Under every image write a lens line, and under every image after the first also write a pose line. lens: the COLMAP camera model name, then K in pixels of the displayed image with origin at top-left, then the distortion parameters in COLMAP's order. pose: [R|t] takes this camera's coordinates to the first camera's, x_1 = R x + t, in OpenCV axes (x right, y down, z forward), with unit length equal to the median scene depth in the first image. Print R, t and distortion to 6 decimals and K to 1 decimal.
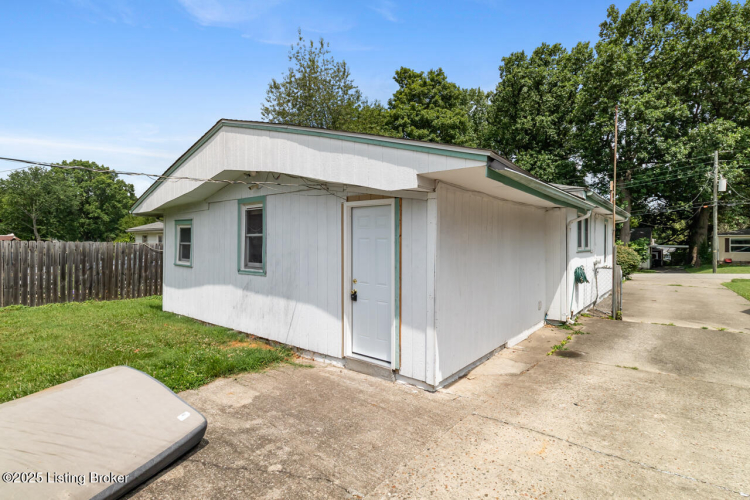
lens RADIAL K [[379.9, 0, 377.9], [0, 379.9, 244.9], [0, 0, 1]] dist [-0.003004, 0.000818]
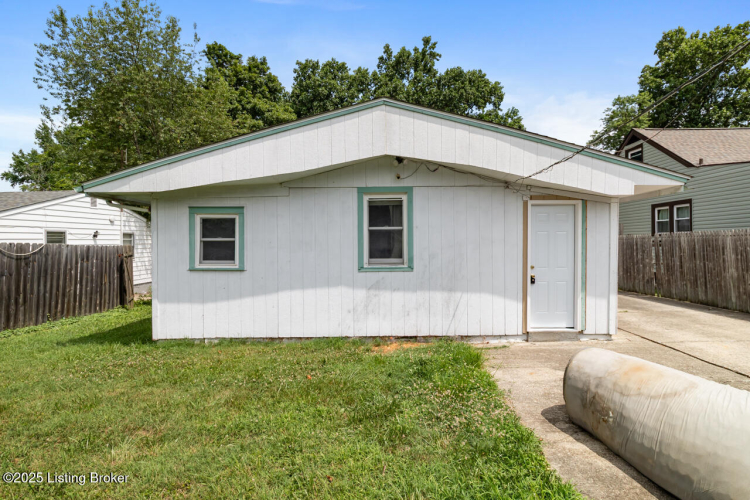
lens RADIAL K [[379.9, 0, 380.3], [0, 379.9, 248.7], [0, 0, 1]] dist [-0.003004, 0.000818]
pose [[0.776099, -0.024938, 0.630118, -0.883622], [0.015696, 0.999672, 0.020231, 0.004342], [-0.630416, -0.005810, 0.776236, 0.283253]]
